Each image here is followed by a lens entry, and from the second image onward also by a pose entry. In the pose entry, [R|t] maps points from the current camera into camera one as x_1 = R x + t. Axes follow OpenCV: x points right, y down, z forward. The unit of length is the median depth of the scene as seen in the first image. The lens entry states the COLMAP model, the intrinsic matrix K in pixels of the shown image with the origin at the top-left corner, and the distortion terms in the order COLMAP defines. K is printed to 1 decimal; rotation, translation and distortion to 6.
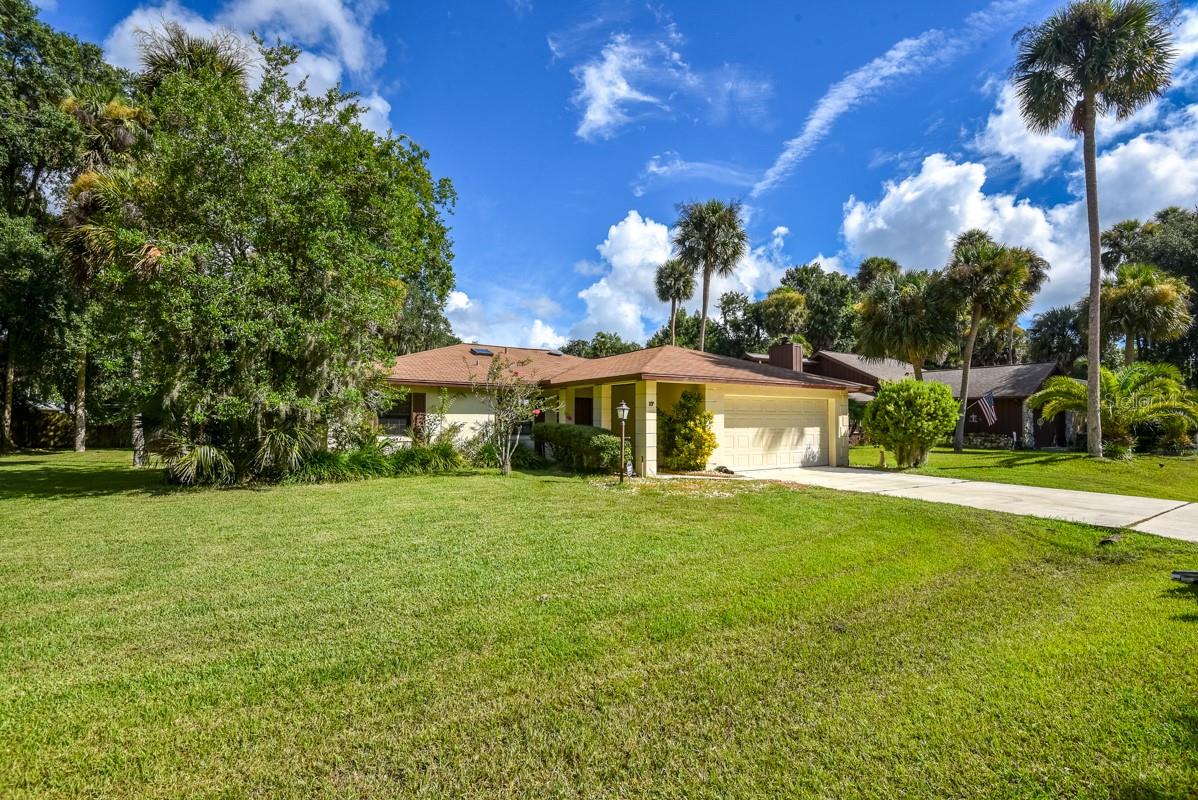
lens RADIAL K [[552.6, 0, 596.5], [0, 552.6, 405.8], [0, 0, 1]] dist [-0.022574, -0.010699]
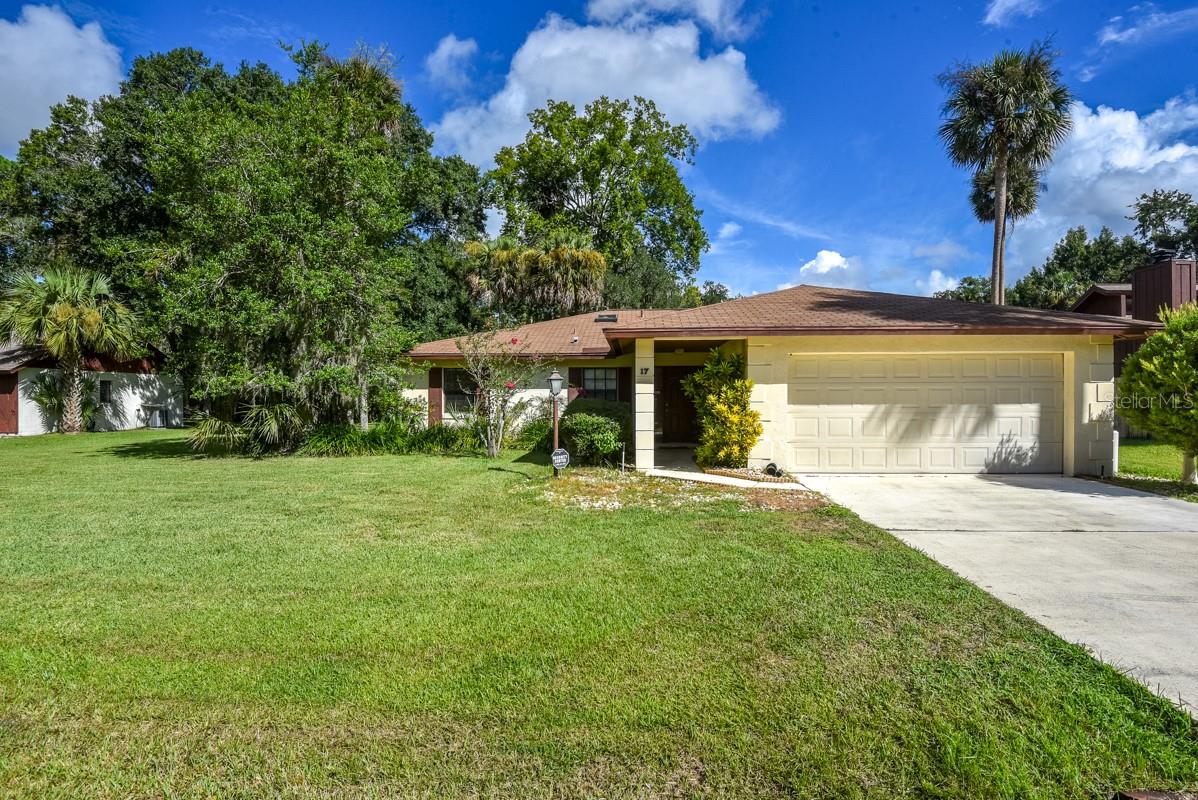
lens RADIAL K [[601.4, 0, 599.0], [0, 601.4, 400.0], [0, 0, 1]] dist [-0.001000, -0.025202]
pose [[0.813142, -0.003022, -0.582058, 0.423975], [0.021409, 0.999465, 0.024719, 0.011458], [0.581672, -0.032561, 0.812771, 0.271578]]
